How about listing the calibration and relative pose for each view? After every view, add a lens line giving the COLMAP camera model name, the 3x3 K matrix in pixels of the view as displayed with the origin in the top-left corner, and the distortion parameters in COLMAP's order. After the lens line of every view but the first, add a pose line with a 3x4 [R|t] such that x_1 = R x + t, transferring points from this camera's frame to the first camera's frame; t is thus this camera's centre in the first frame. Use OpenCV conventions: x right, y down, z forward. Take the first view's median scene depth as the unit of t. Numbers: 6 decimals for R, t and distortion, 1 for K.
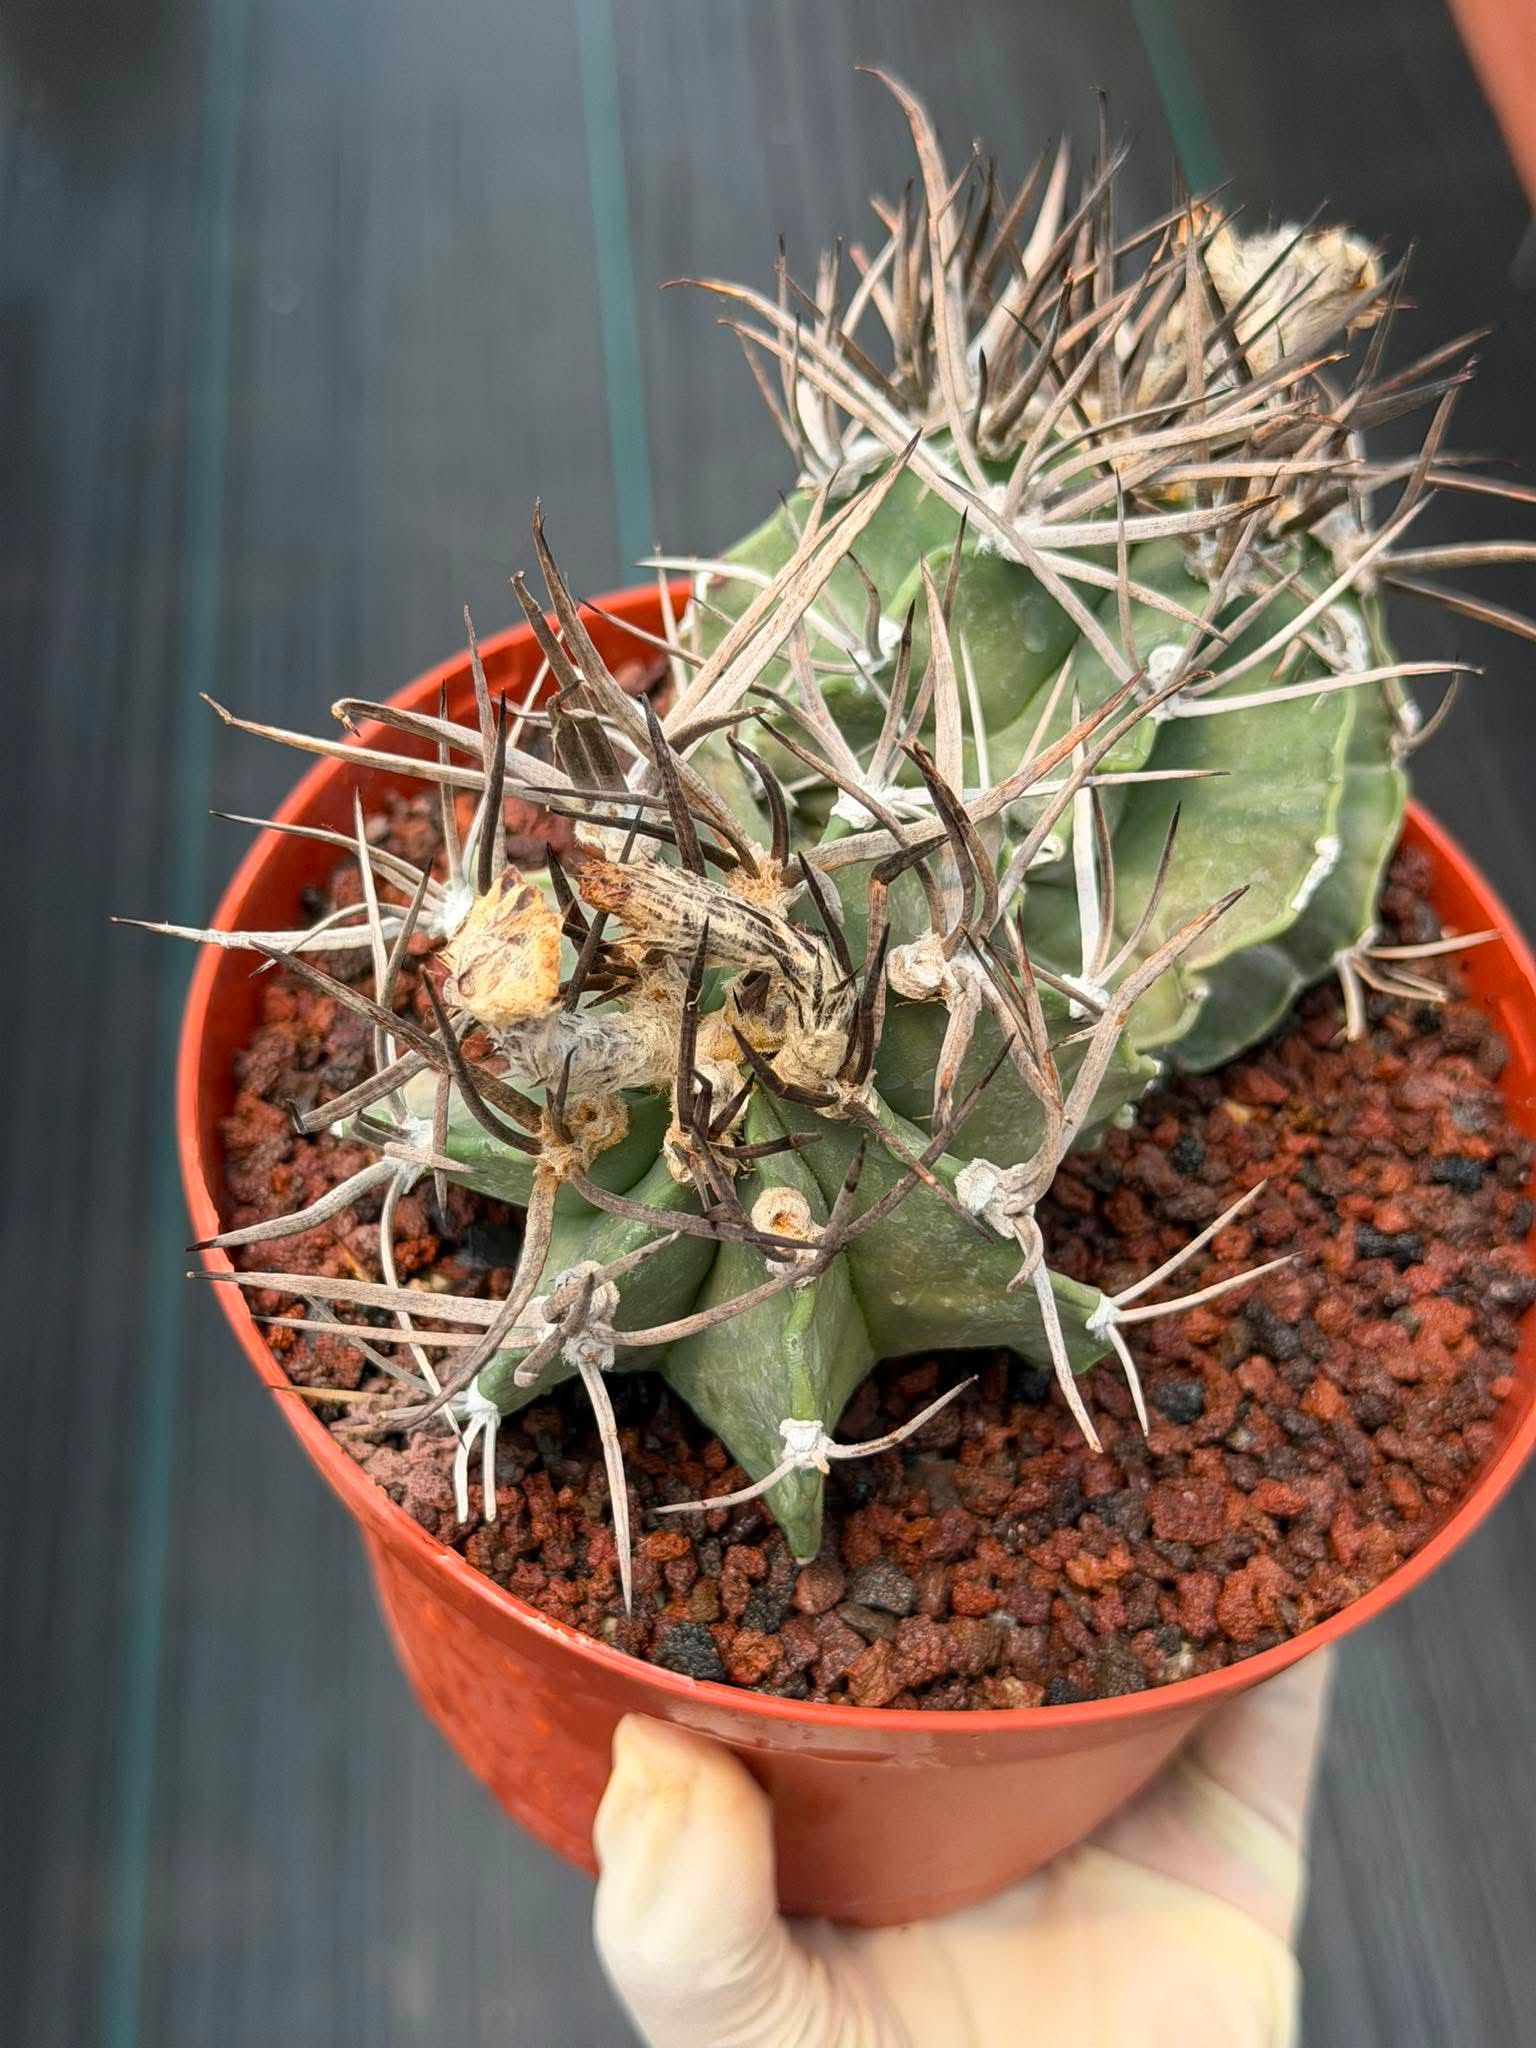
lens RADIAL K [[3044.4, 0, 781.0], [0, 3044.4, 1024.5], [0, 0, 1]] dist [0.116869, 0.000000]
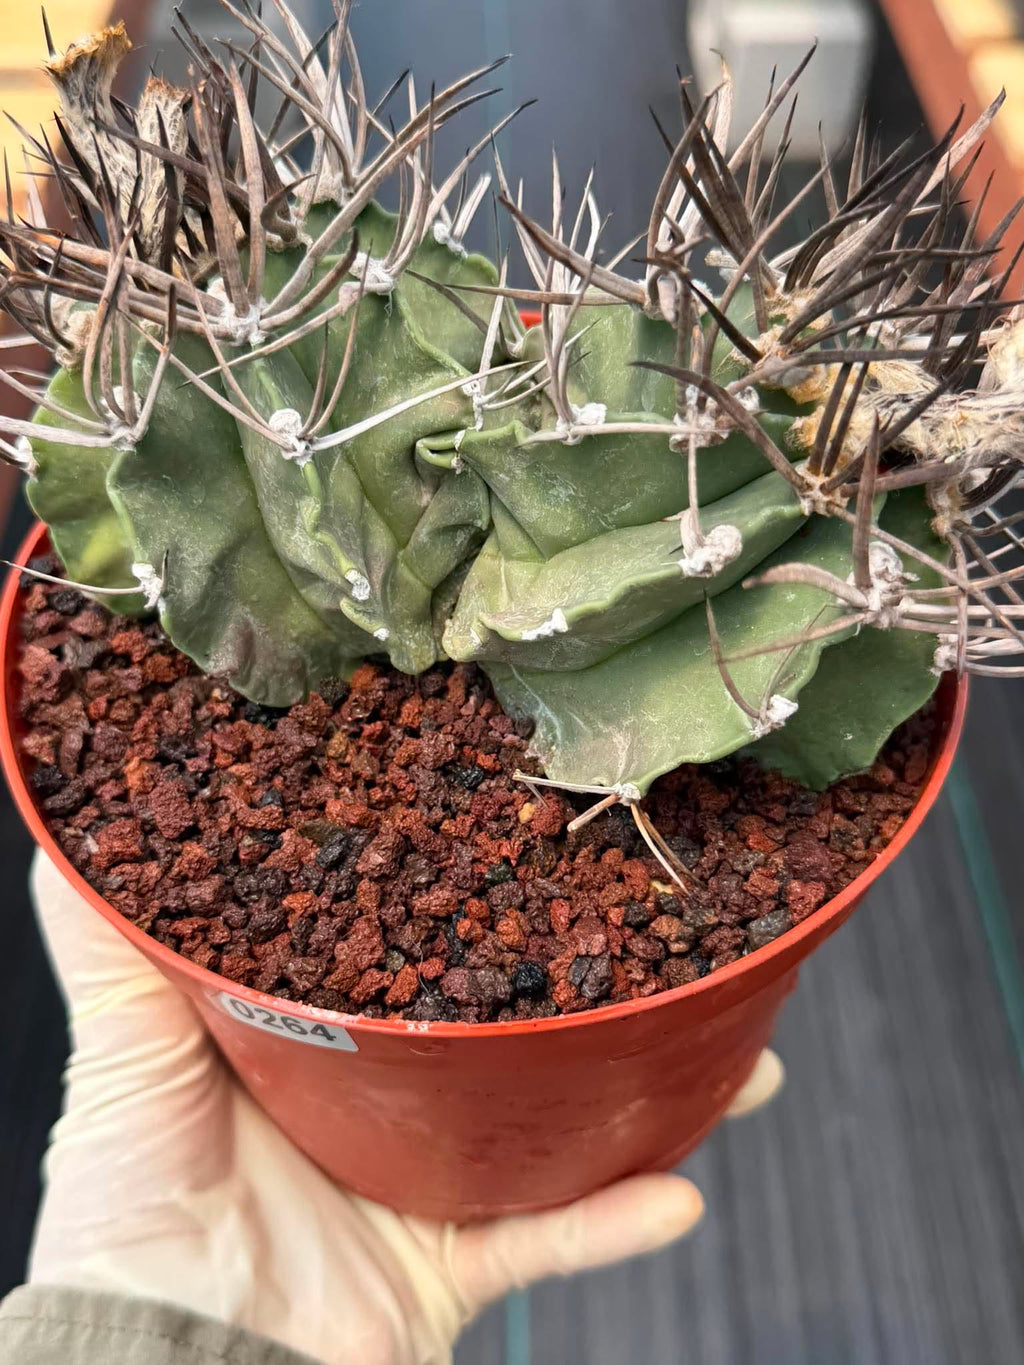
lens RADIAL K [[1617.1, 0, 503.5], [0, 1617.1, 689.2], [0, 0, 1]] dist [0.118726, 0.000000]
pose [[0.185202, 0.680408, -0.709045, 0.657598], [-0.770909, 0.548053, 0.324557, -0.237416], [0.609426, 0.486500, 0.626033, 0.575187]]
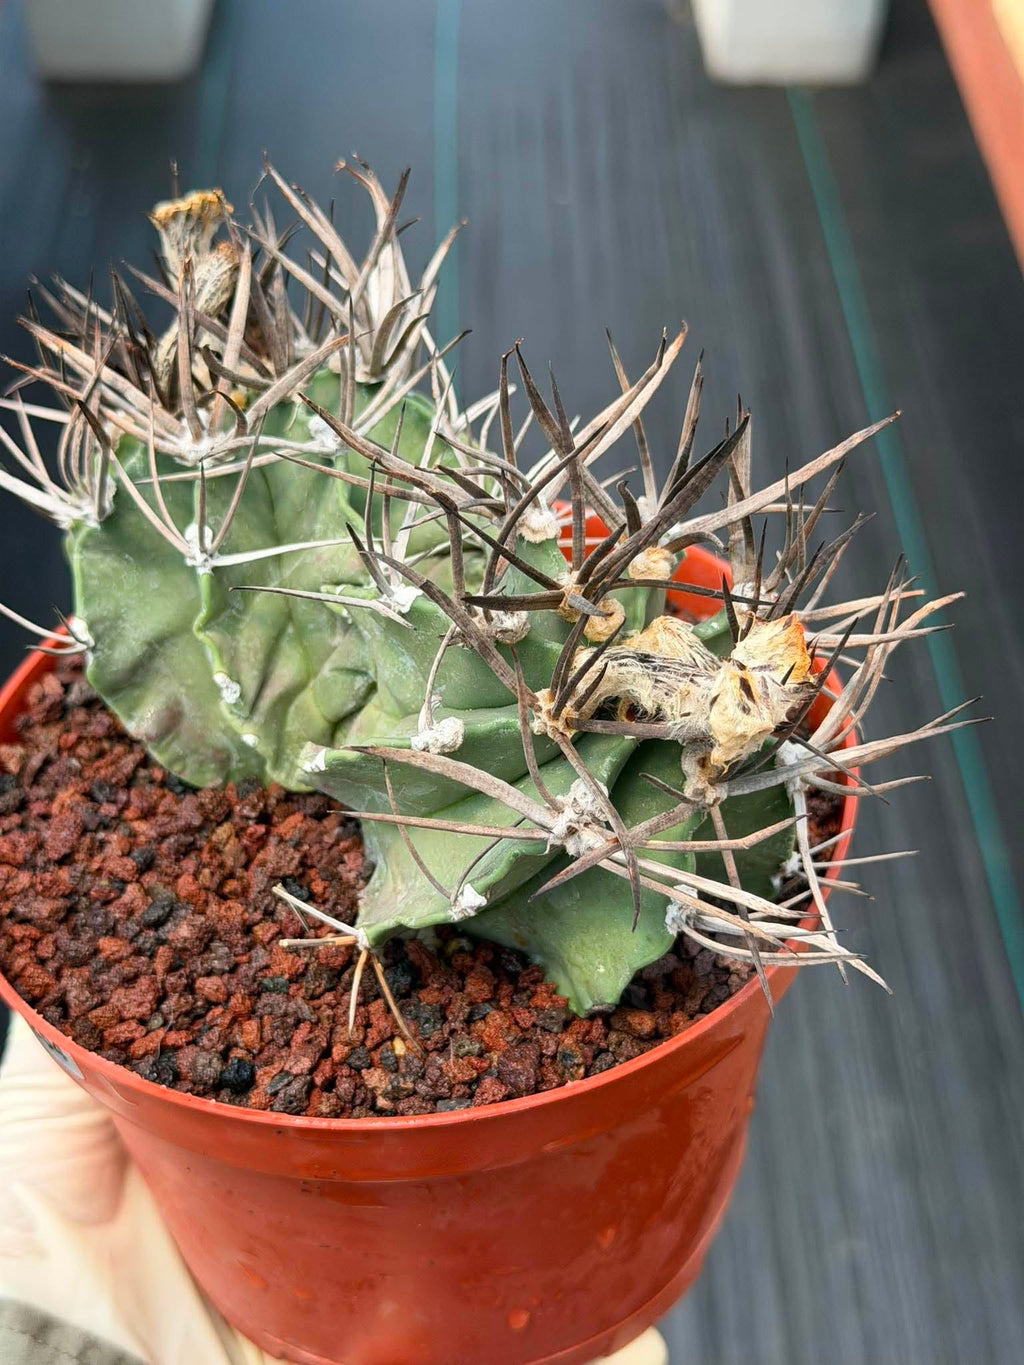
lens RADIAL K [[2029.1, 0, 503.5], [0, 2029.1, 681.6], [0, 0, 1]] dist [0.116869, 0.000000]
pose [[-0.297658, 0.568242, -0.767138, 0.845049], [-0.752163, 0.355271, 0.555007, -0.647889], [0.587920, 0.742216, 0.321661, 0.710201]]
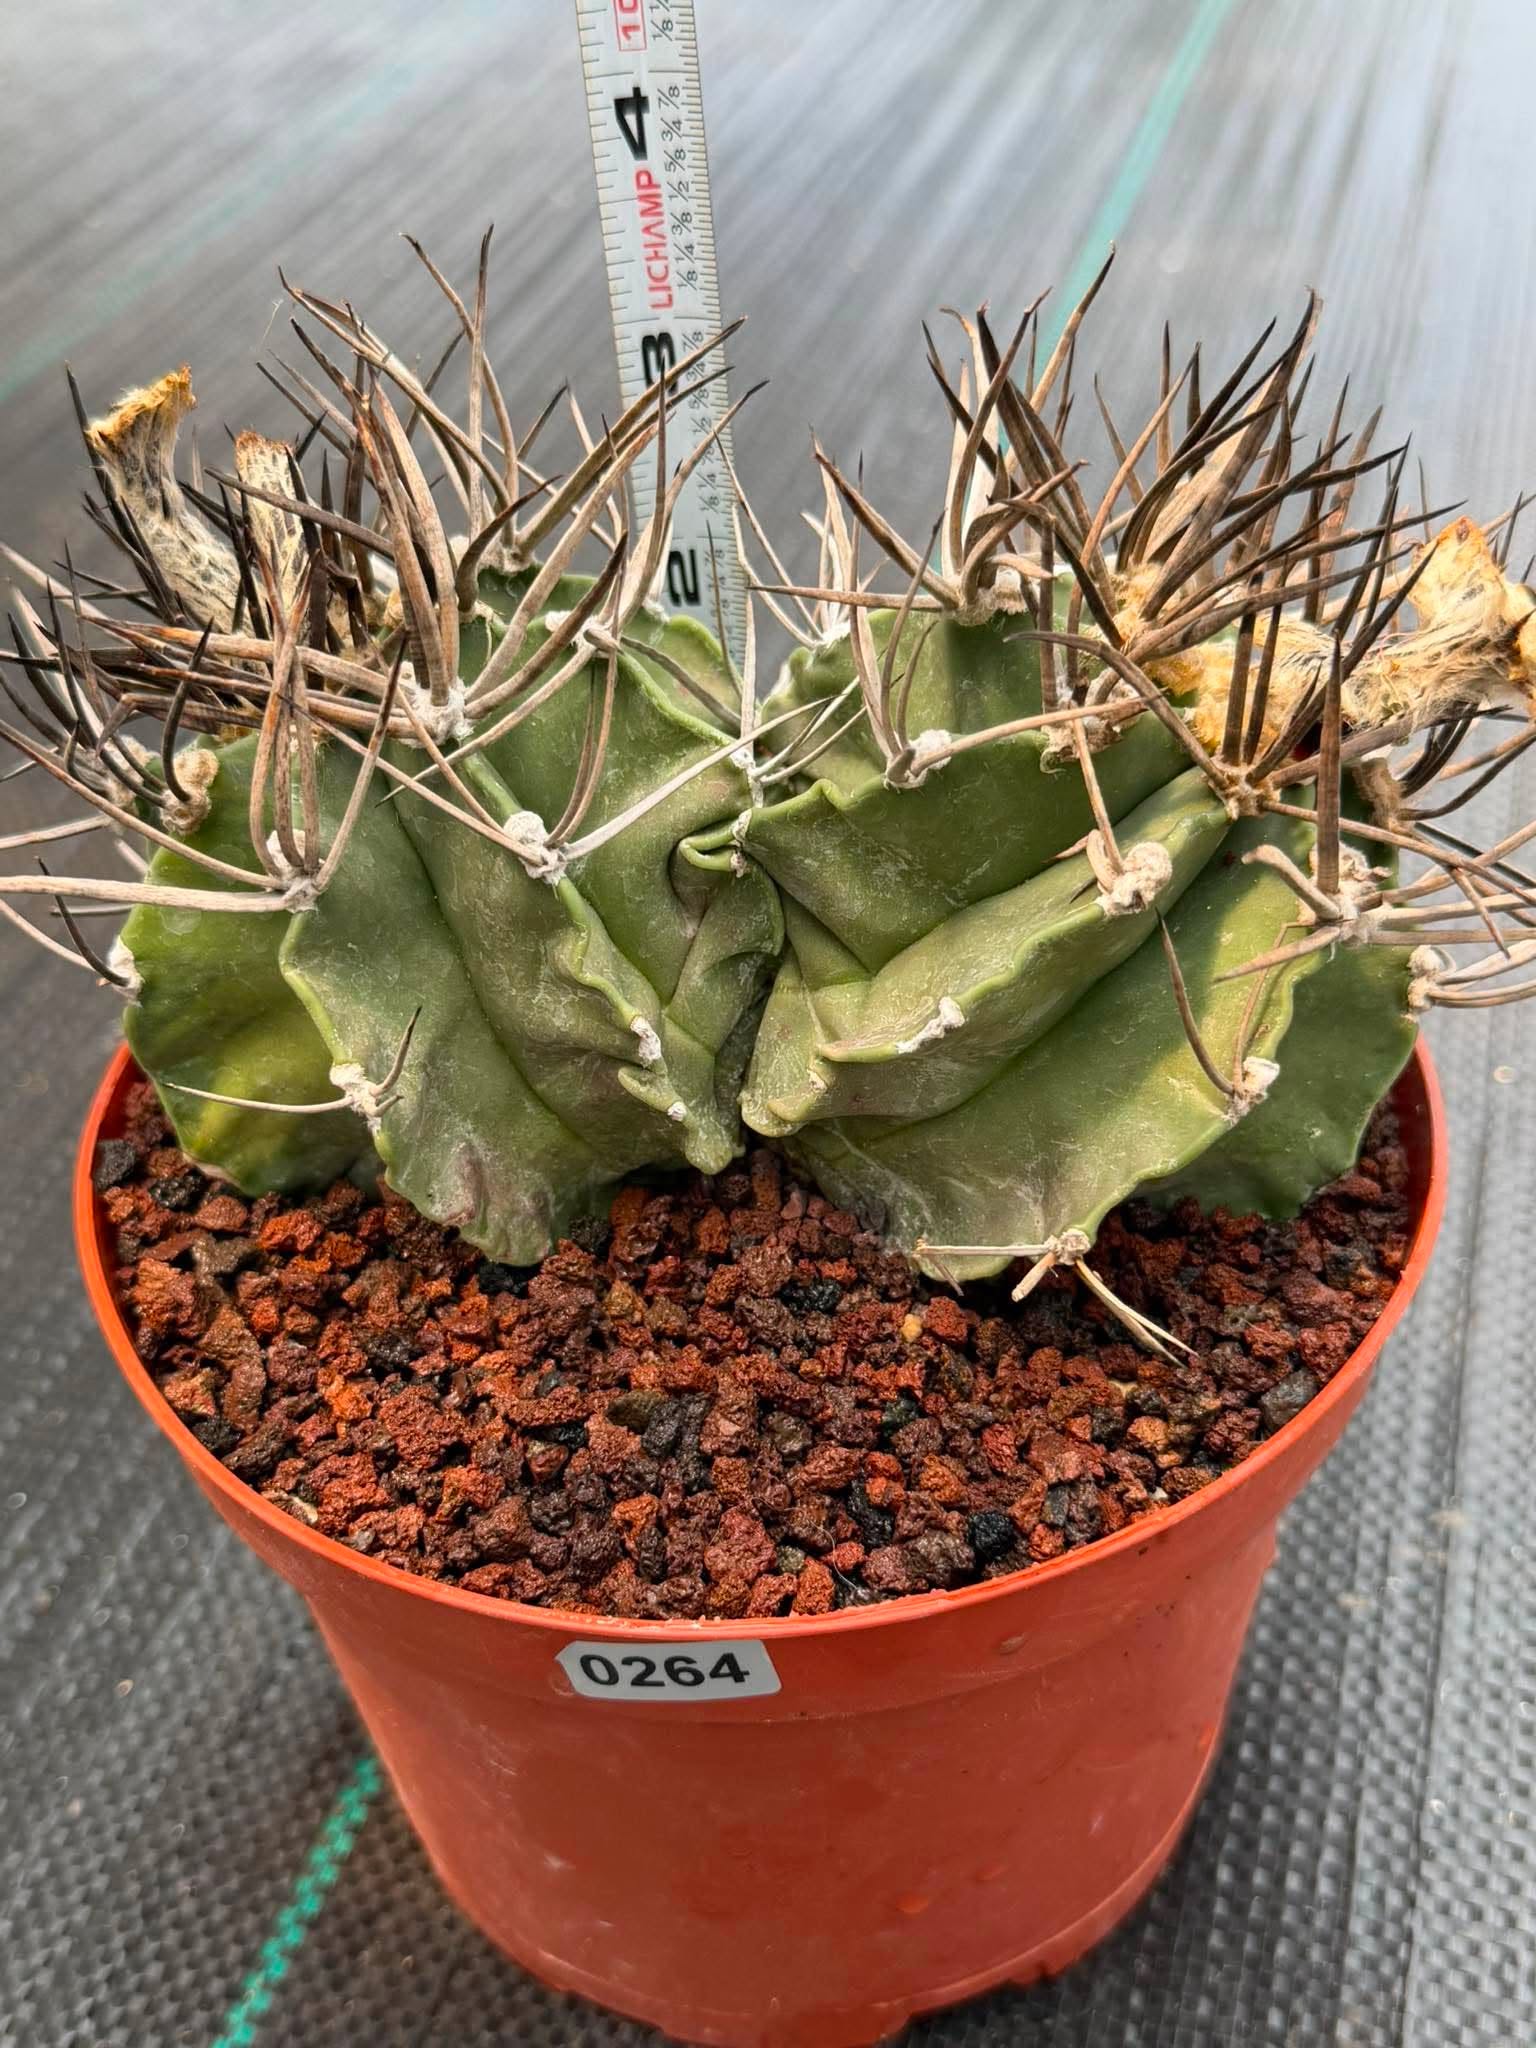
lens RADIAL K [[2426.3, 0, 774.5], [0, 2426.3, 1022.5], [0, 0, 1]] dist [0.118726, 0.000000]
pose [[0.414532, 0.478558, -0.774045, 0.721331], [-0.676926, 0.730627, 0.089195, -0.083925], [0.608223, 0.486997, 0.626817, 0.498544]]
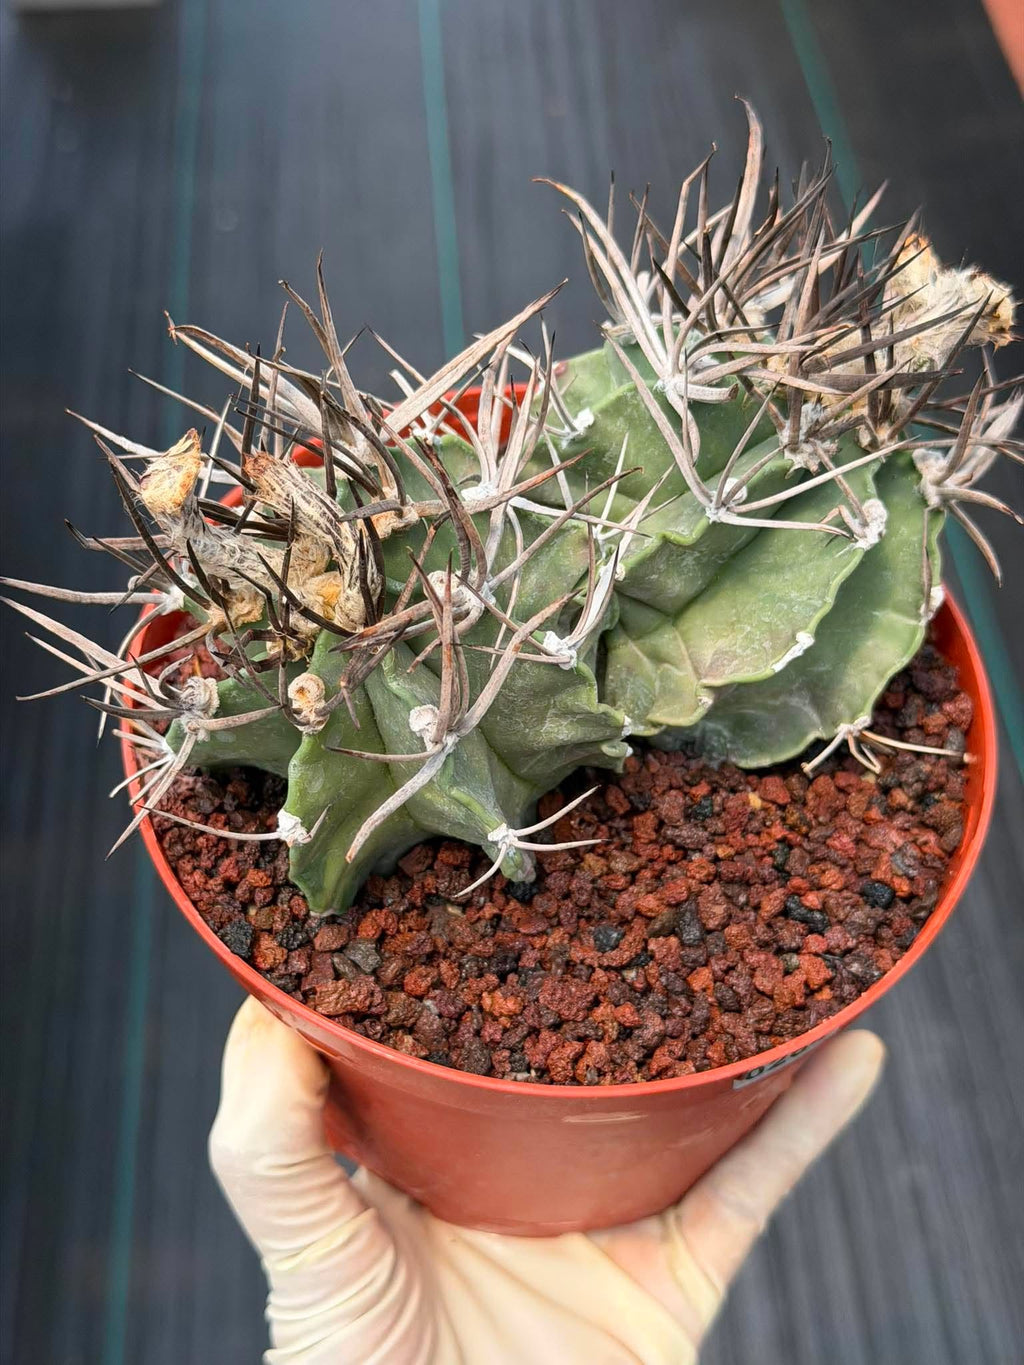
lens RADIAL K [[2029.1, 0, 498.7], [0, 2029.1, 683.3], [0, 0, 1]] dist [0.116869, 0.000000]
pose [[0.870453, 0.350756, -0.345372, 0.403736], [-0.363331, 0.931178, 0.029978, -0.011338], [0.332117, 0.099390, 0.937987, -0.021283]]
